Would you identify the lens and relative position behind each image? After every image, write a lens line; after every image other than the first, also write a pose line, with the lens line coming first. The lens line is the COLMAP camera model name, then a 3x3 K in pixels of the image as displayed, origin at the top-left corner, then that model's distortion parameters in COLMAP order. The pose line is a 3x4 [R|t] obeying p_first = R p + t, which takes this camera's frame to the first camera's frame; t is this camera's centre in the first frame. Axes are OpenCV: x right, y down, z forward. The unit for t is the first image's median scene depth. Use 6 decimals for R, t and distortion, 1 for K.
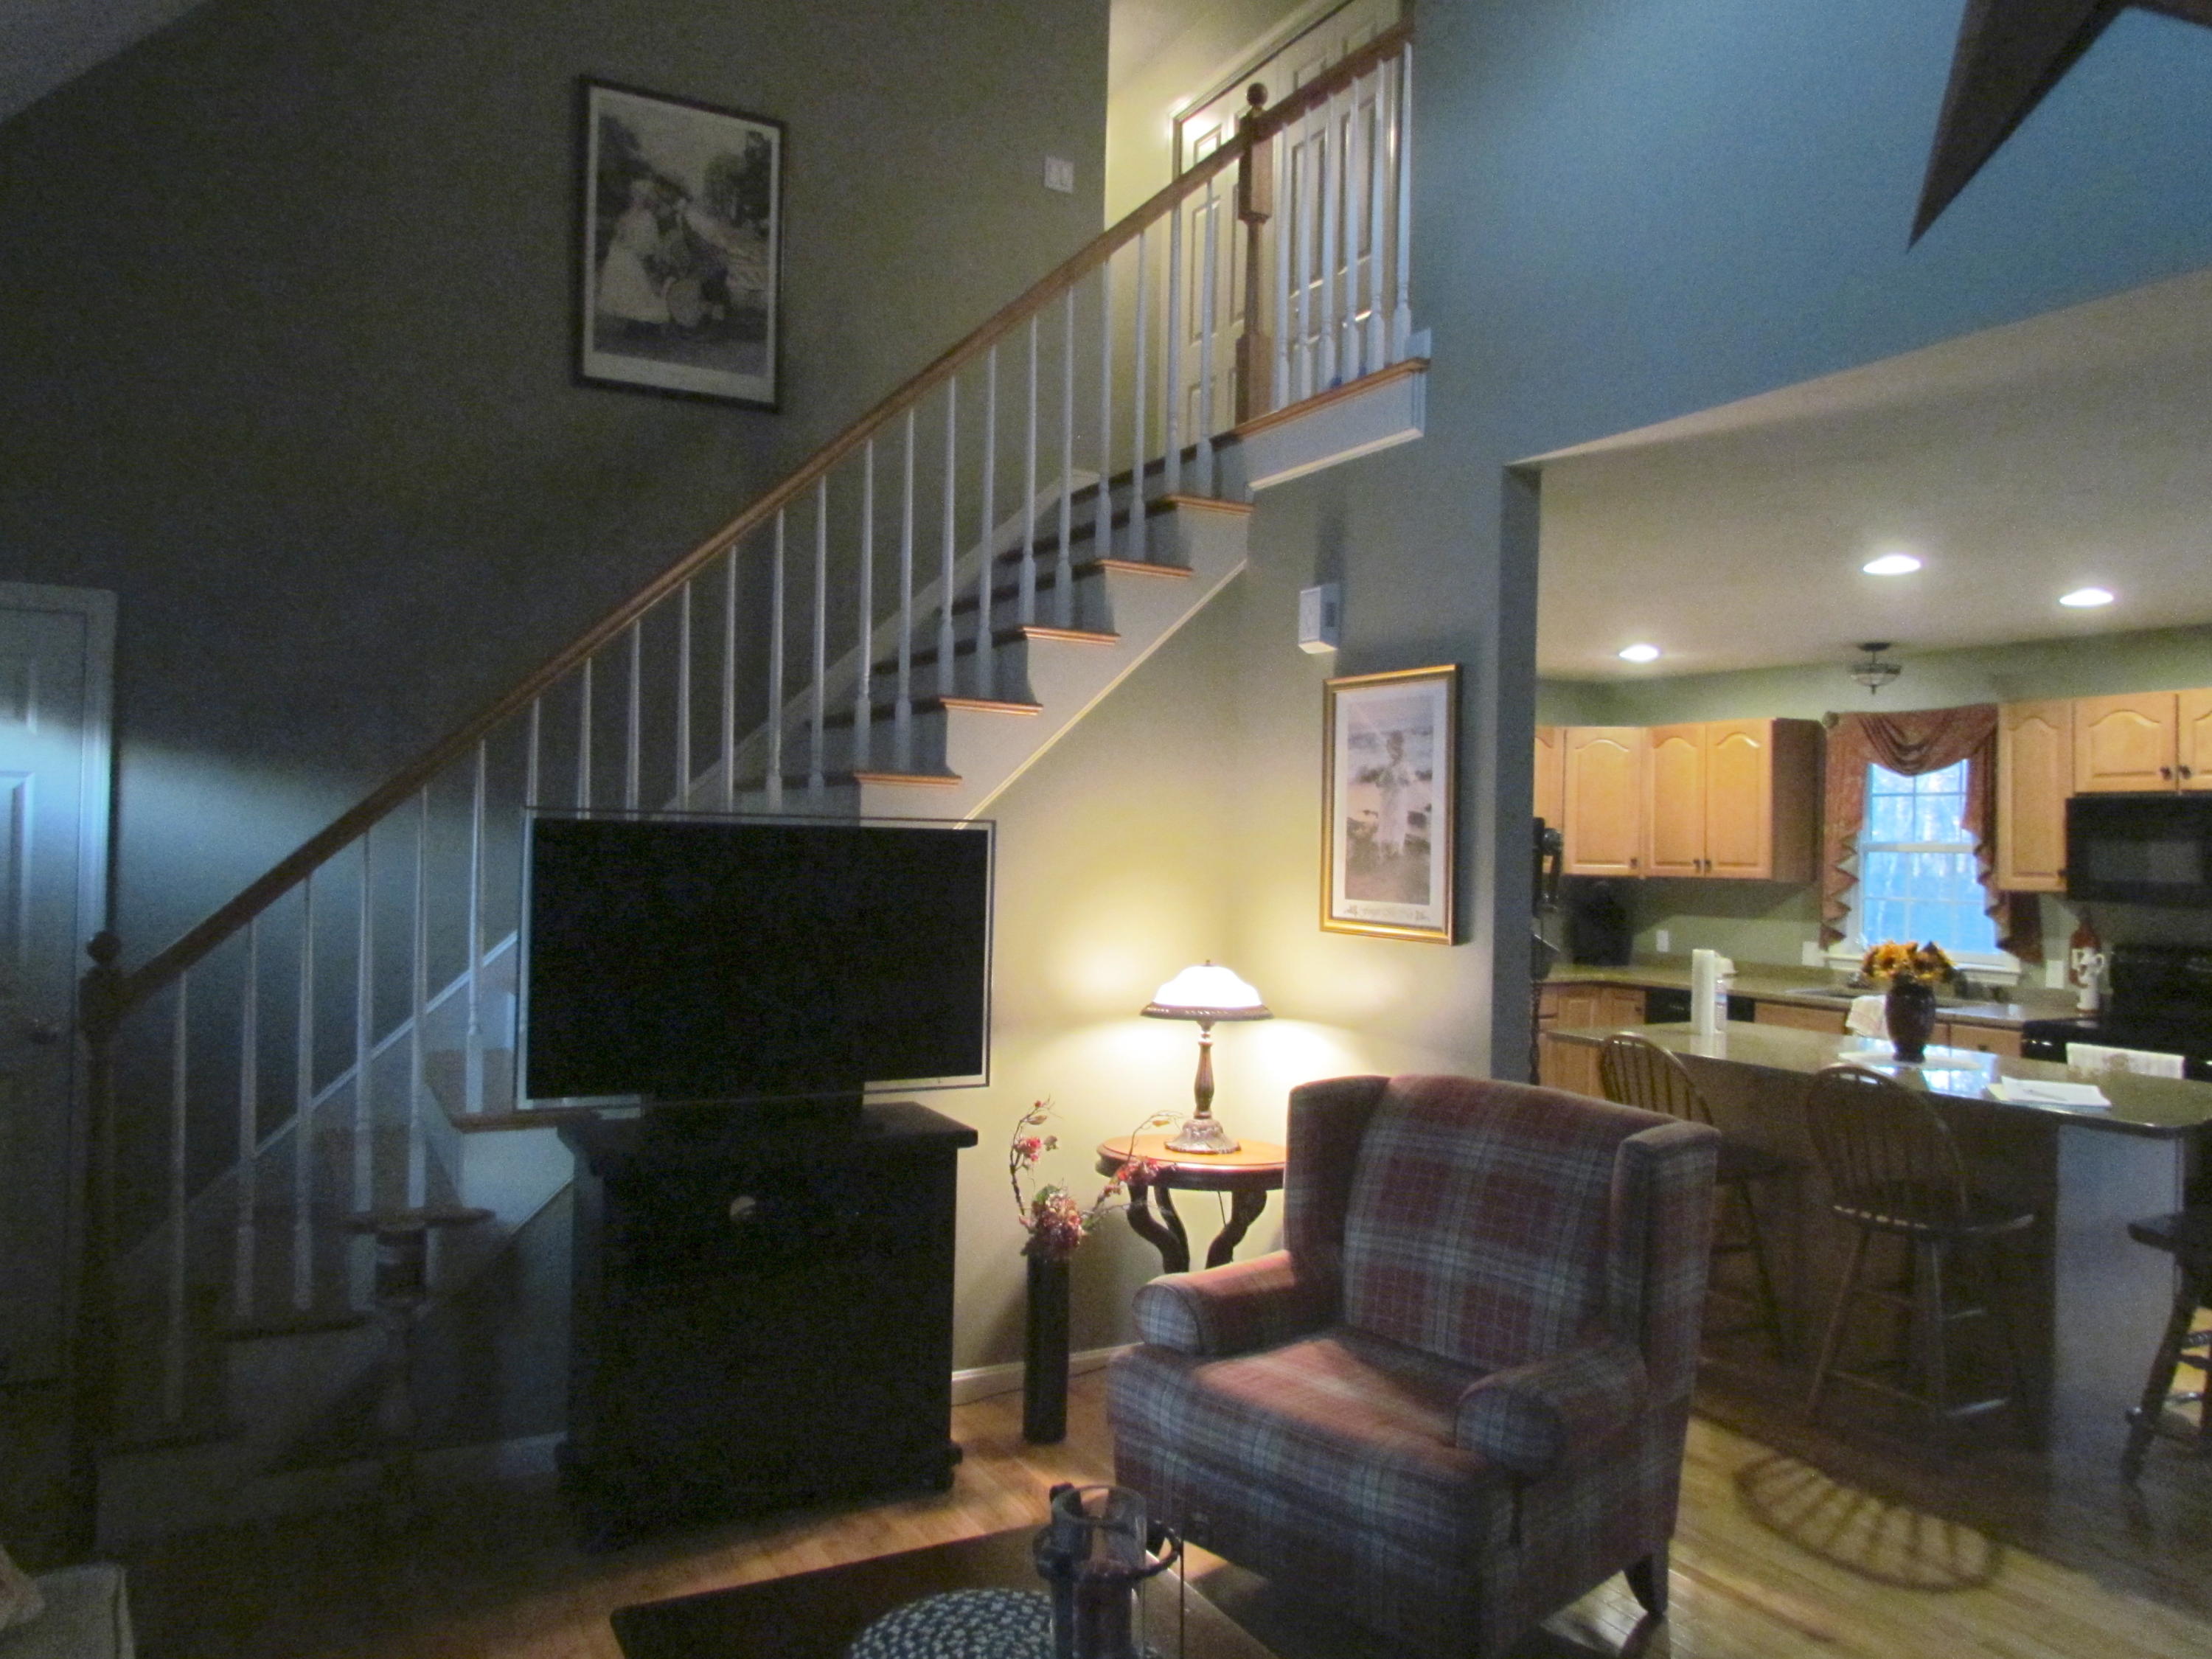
lens RADIAL K [[1589.8, 0, 1125.7], [0, 1589.8, 829.6], [0, 0, 1]] dist [-0.013853, 0.006404]
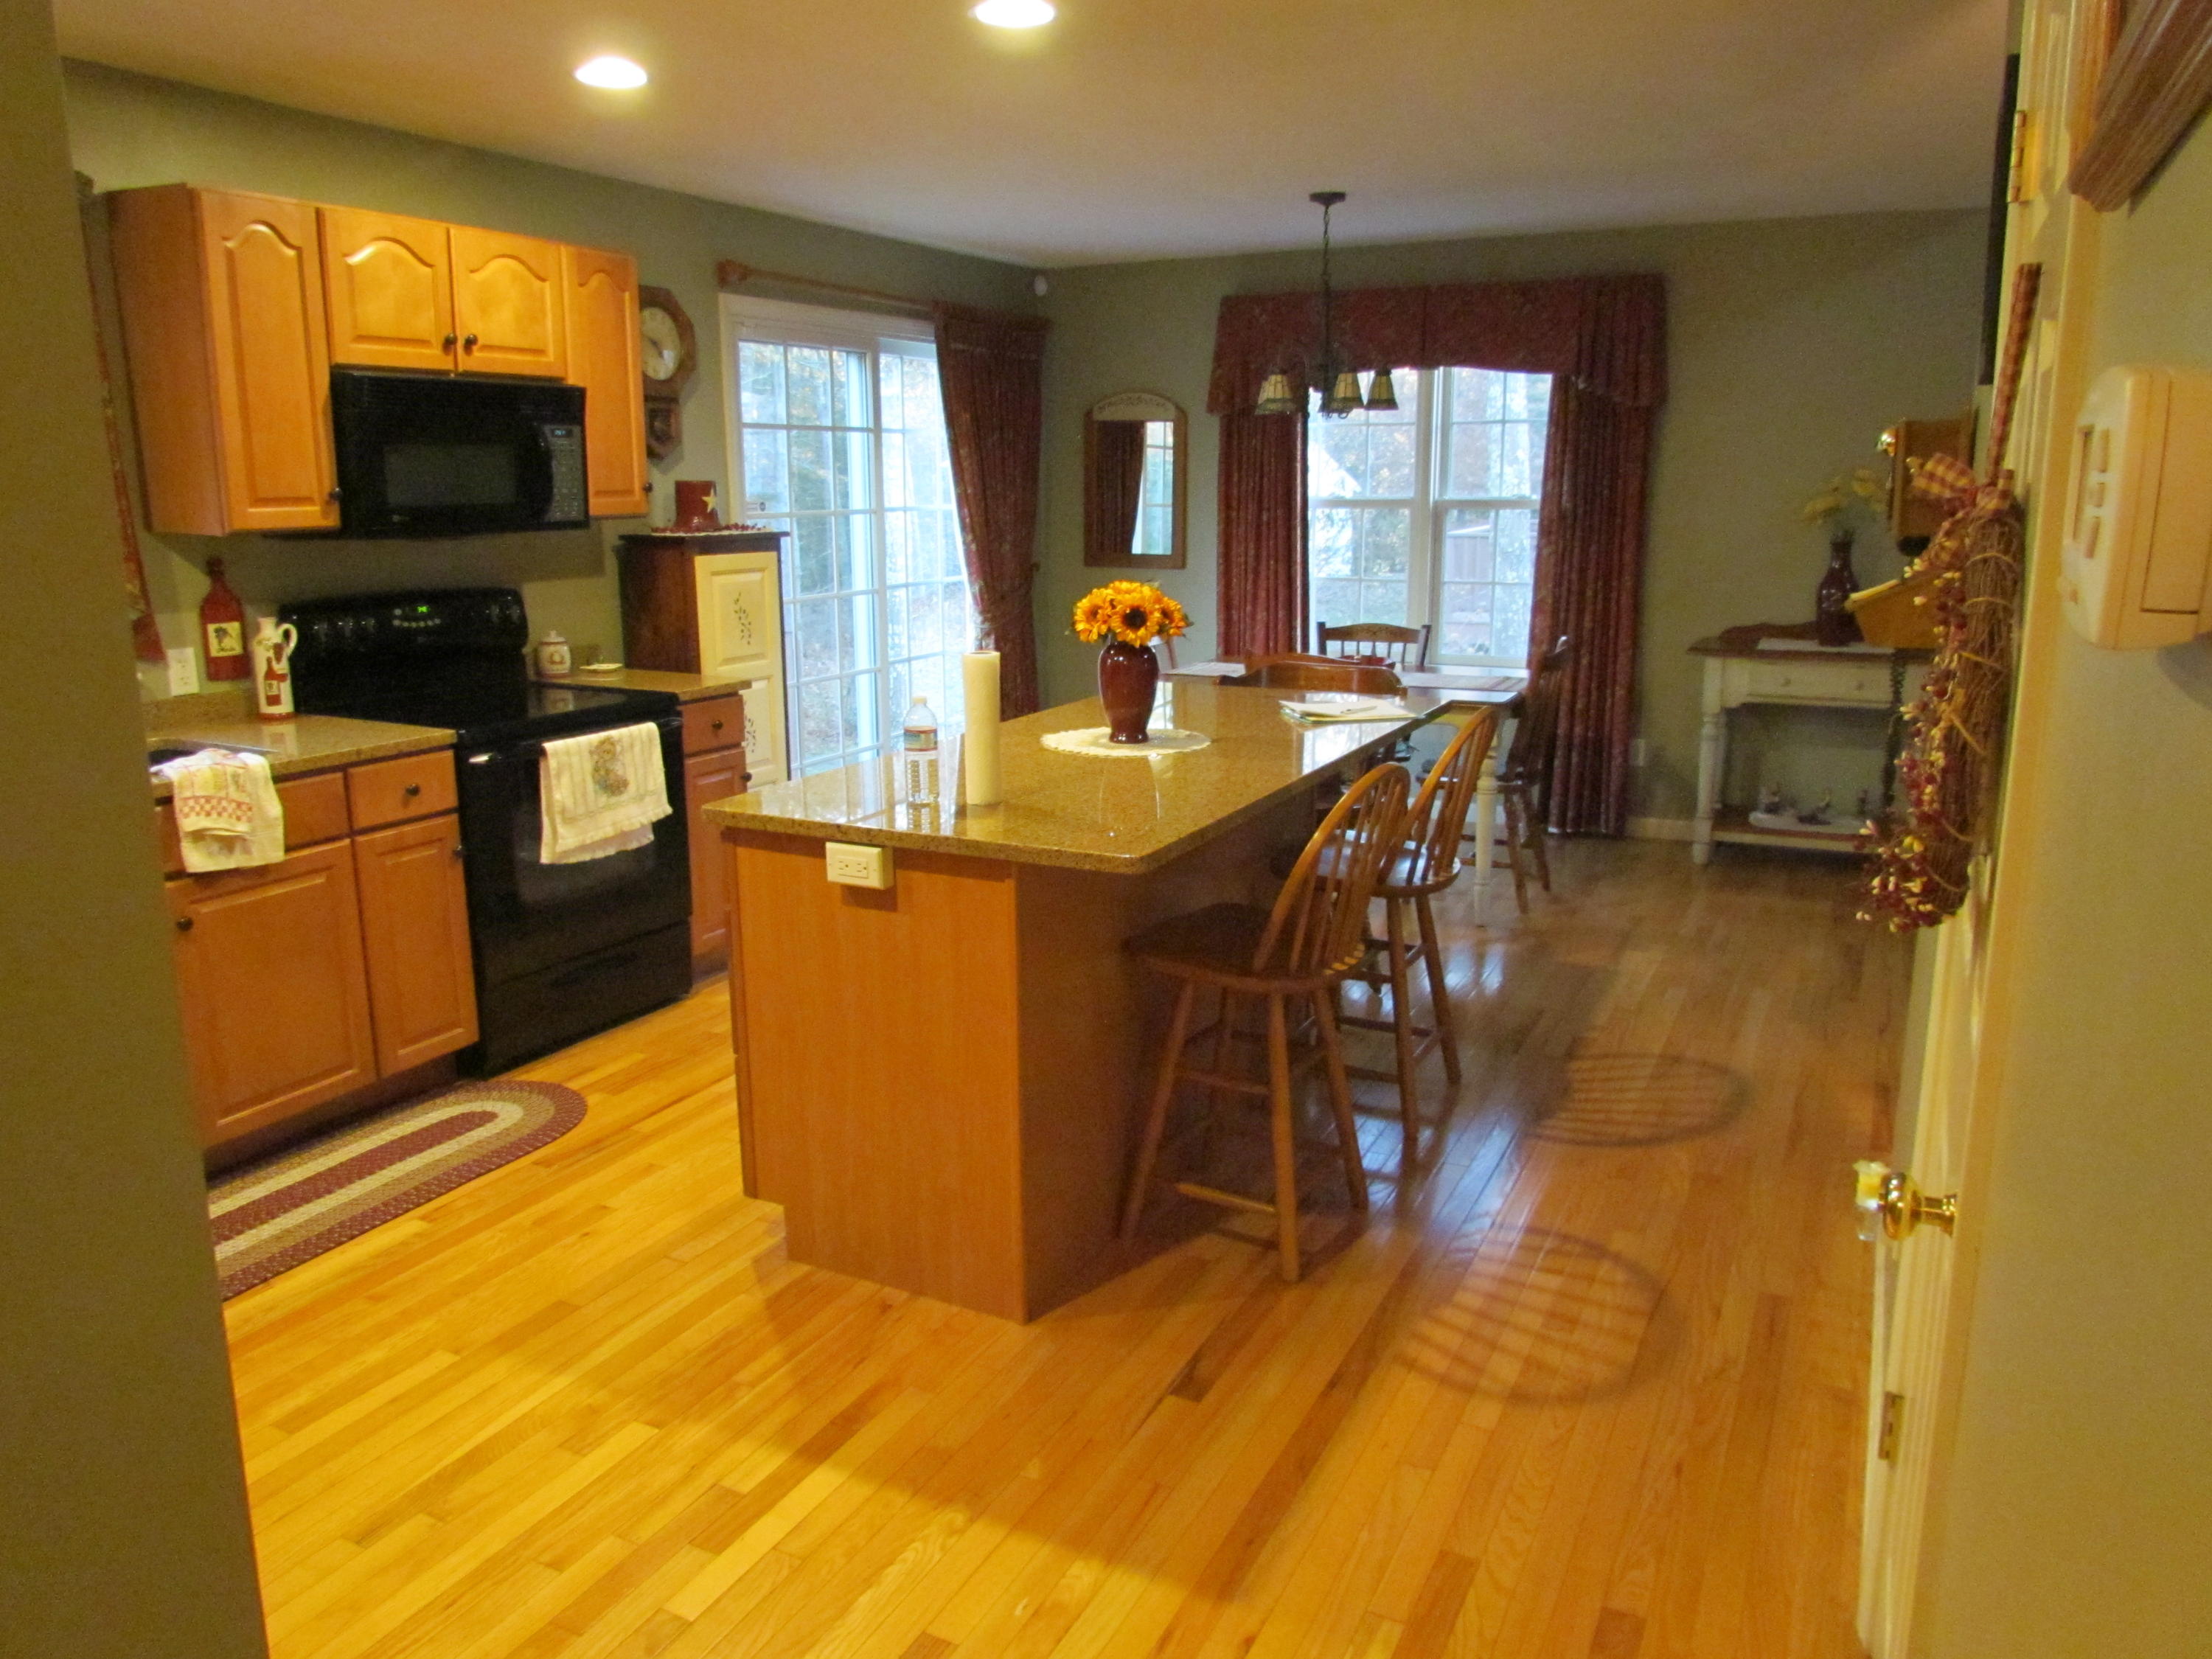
lens RADIAL K [[1589.8, 0, 1097.7], [0, 1589.8, 816.9], [0, 0, 1]] dist [-0.013853, 0.006404]
pose [[-0.556018, -0.191745, 0.808751, -0.136224], [-0.012833, 0.974891, 0.222313, 0.010536], [-0.831071, 0.113231, -0.544517, 1.467861]]
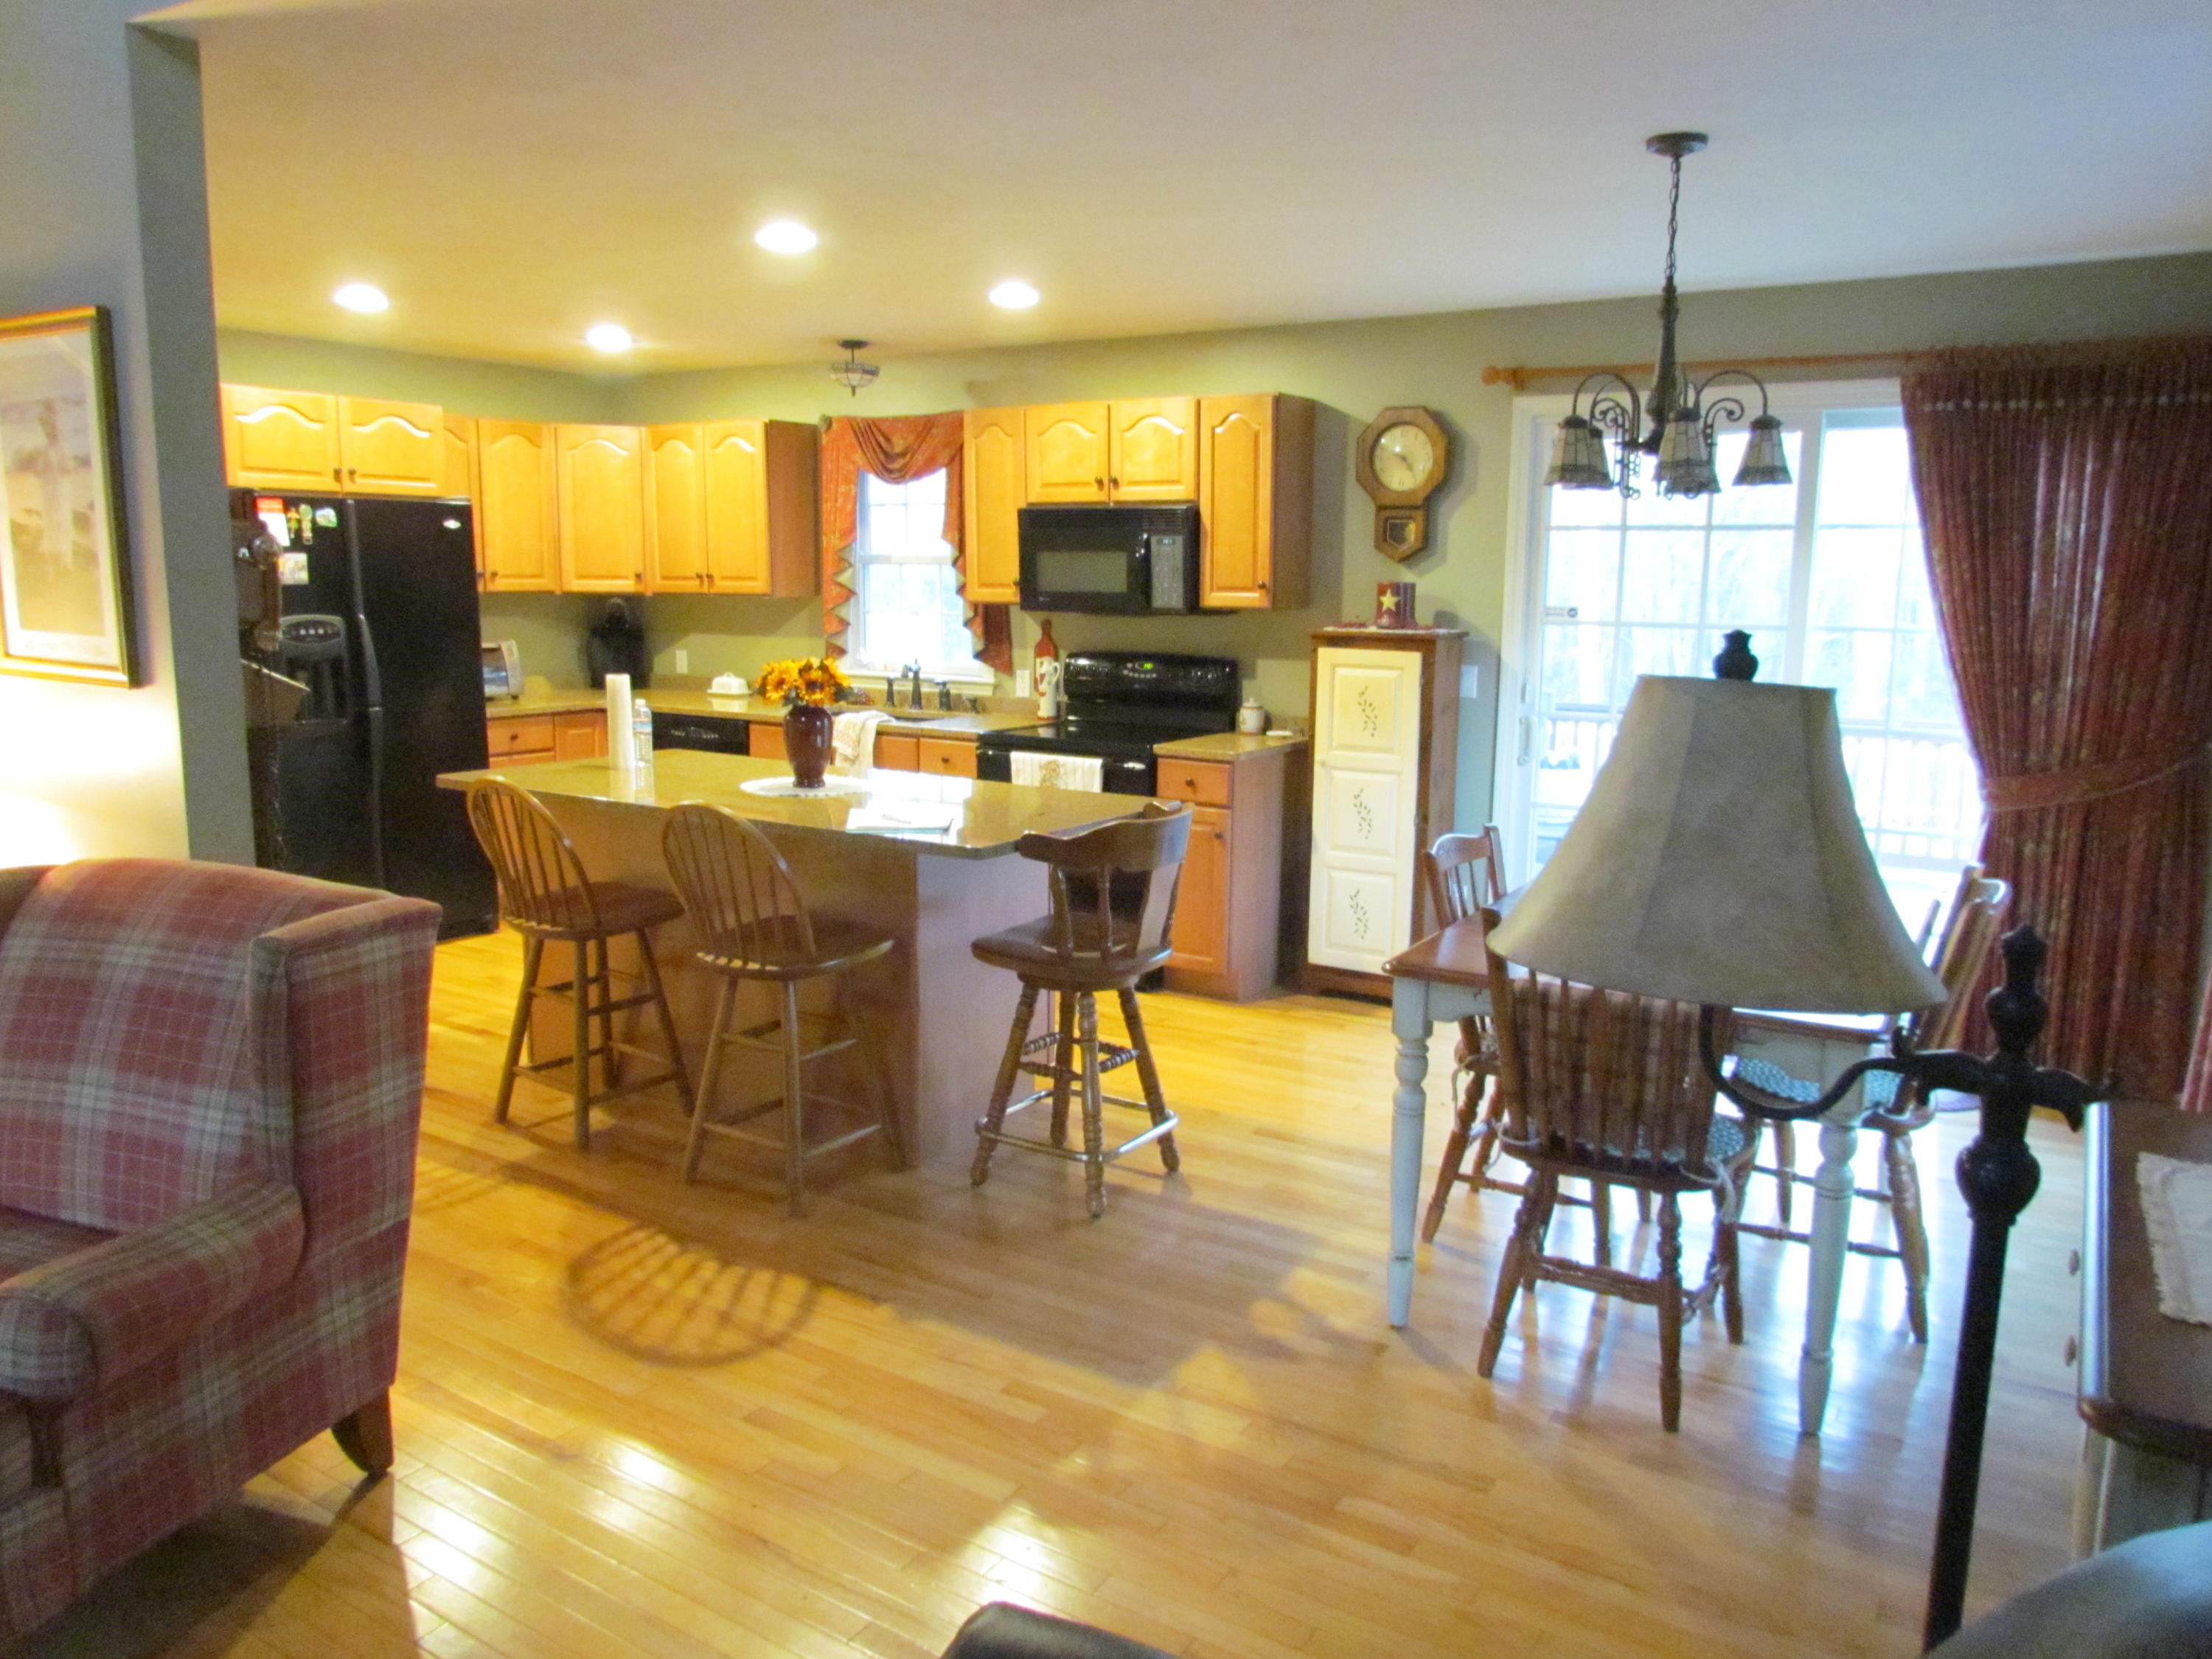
lens RADIAL K [[1589.8, 0, 1100.0], [0, 1589.8, 814.9], [0, 0, 1]] dist [-0.013853, 0.006404]
pose [[0.885937, -0.077312, 0.457317, 0.216088], [-0.000138, 0.985965, 0.166951, 0.004648], [-0.463806, -0.147972, 0.873492, 0.090732]]
